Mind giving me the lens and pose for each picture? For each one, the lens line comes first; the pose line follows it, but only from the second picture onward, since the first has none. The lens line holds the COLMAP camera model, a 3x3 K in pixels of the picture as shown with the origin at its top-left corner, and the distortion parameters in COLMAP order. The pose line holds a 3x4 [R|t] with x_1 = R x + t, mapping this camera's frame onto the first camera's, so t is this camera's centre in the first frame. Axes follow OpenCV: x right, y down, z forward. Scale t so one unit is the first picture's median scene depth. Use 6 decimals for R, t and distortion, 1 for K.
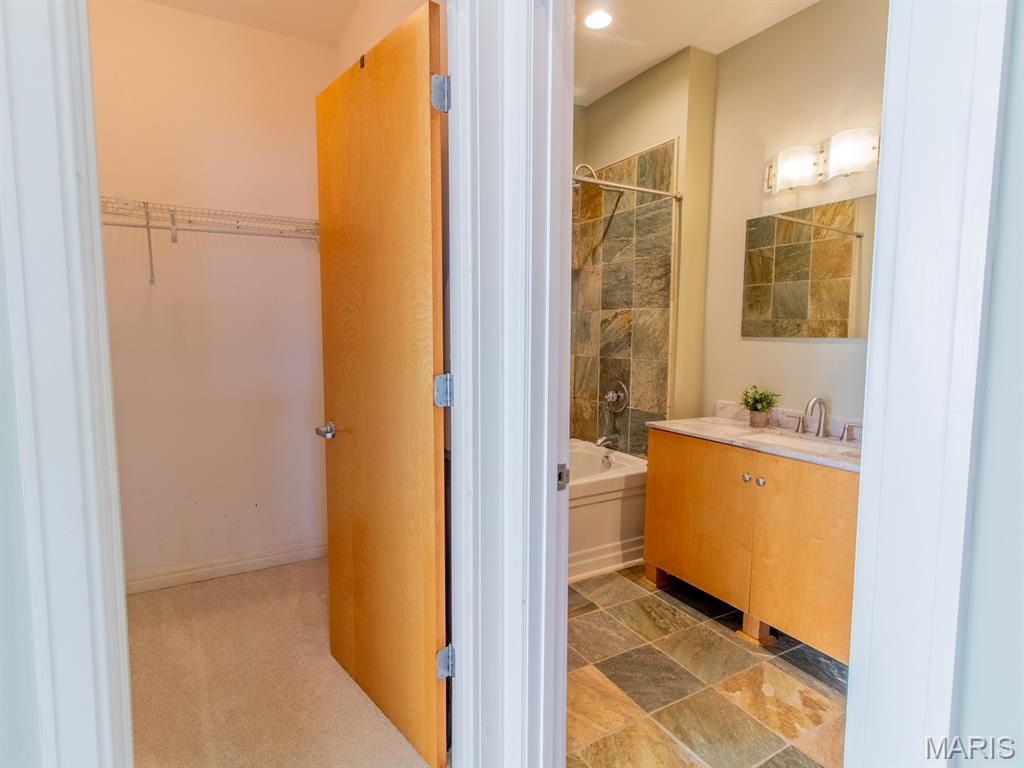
lens RADIAL K [[527.2, 0, 497.2], [0, 527.2, 377.3], [0, 0, 1]] dist [0.001722, 0.000470]
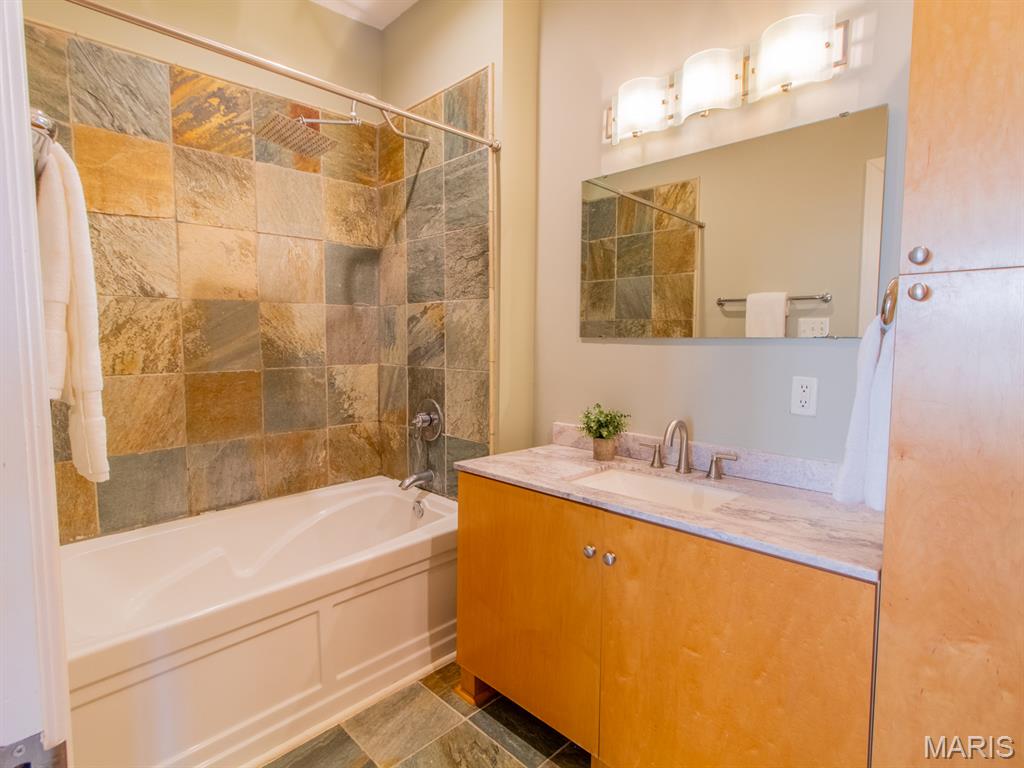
lens RADIAL K [[527.2, 0, 497.2], [0, 527.2, 377.3], [0, 0, 1]] dist [0.001722, 0.000470]
pose [[0.966419, -0.024807, 0.255770, 0.140689], [0.027408, 0.999602, -0.006610, -0.016808], [-0.255504, 0.013399, 0.966715, 0.276968]]
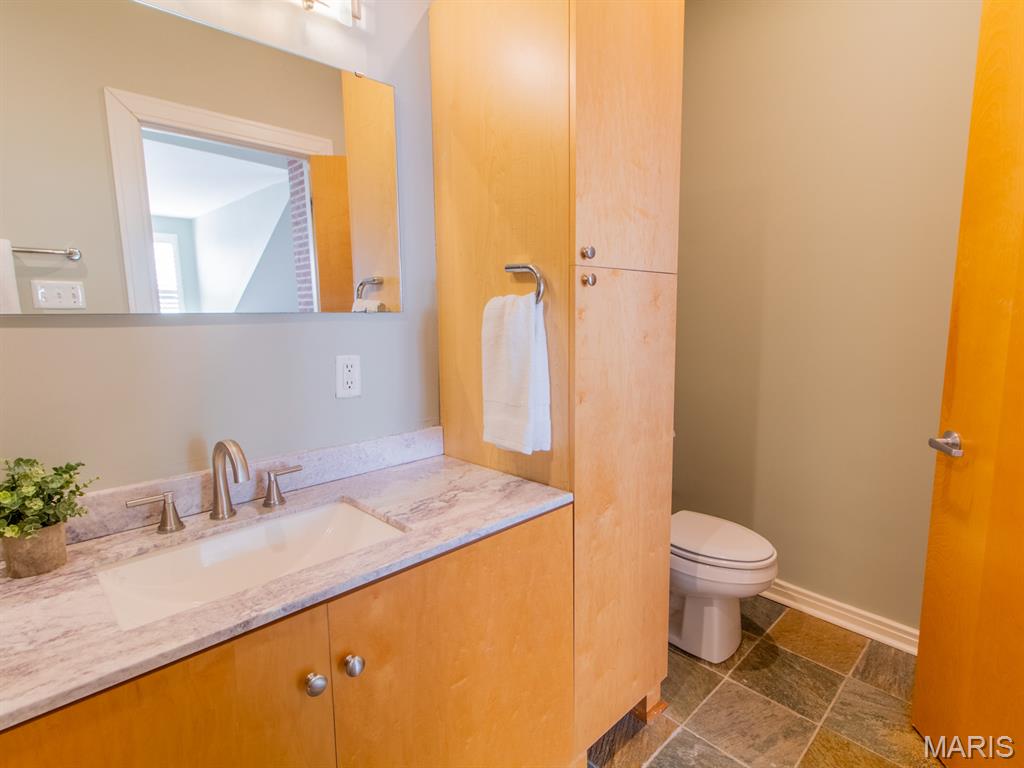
lens RADIAL K [[539.5, 0, 551.0], [0, 539.5, 379.5], [0, 0, 1]] dist [0.000387, -0.001918]
pose [[-0.300568, -0.136507, 0.943941, 0.056427], [0.075248, 0.983225, 0.166149, -0.055524], [-0.950787, 0.120969, -0.285254, 0.651917]]
